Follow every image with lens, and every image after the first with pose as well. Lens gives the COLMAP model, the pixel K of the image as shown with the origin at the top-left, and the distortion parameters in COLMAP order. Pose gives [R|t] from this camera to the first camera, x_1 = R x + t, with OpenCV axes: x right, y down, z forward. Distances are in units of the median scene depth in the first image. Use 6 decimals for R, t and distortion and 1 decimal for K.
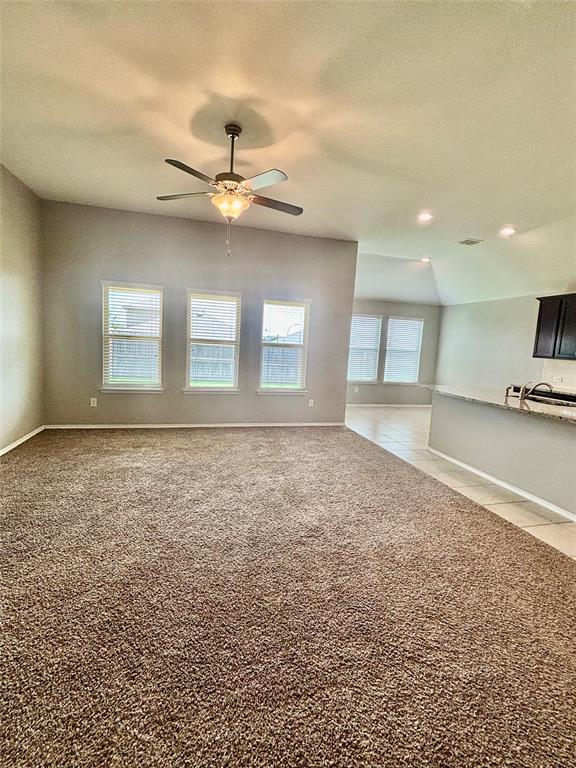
lens RADIAL K [[360.7, 0, 287.7], [0, 360.7, 384.7], [0, 0, 1]] dist [-0.001113, 0.002954]
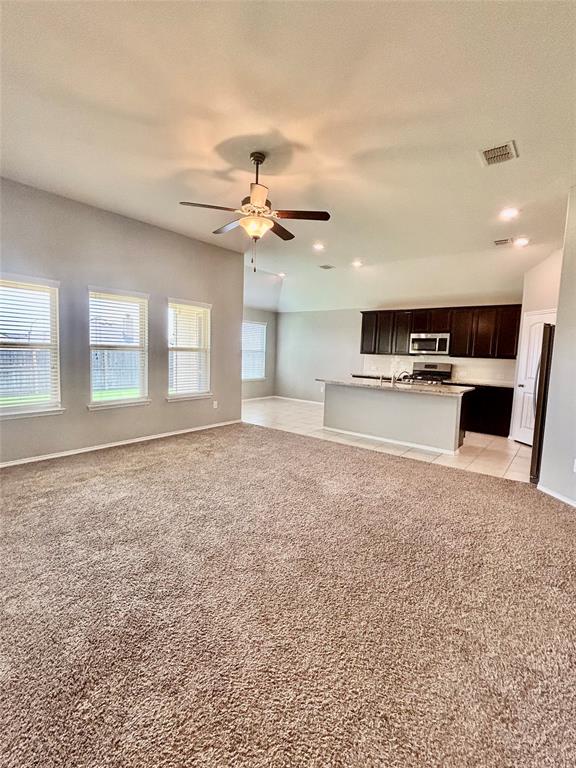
lens RADIAL K [[360.7, 0, 290.9], [0, 360.7, 384.1], [0, 0, 1]] dist [-0.001113, 0.002954]
pose [[0.797515, -0.083923, 0.597433, -0.465345], [0.080027, 0.996242, 0.033117, -0.030793], [-0.597968, 0.021400, 0.801234, 0.049279]]
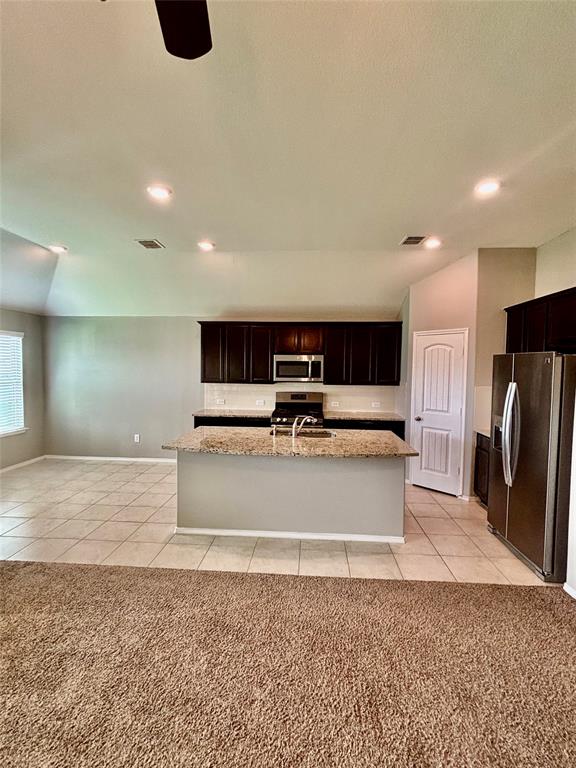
lens RADIAL K [[360.7, 0, 291.9], [0, 360.7, 384.3], [0, 0, 1]] dist [-0.001113, 0.002954]
pose [[0.316466, -0.099895, 0.943329, -0.179262], [0.117462, 0.990913, 0.065528, -0.128277], [-0.941303, 0.090068, 0.325324, 0.557579]]
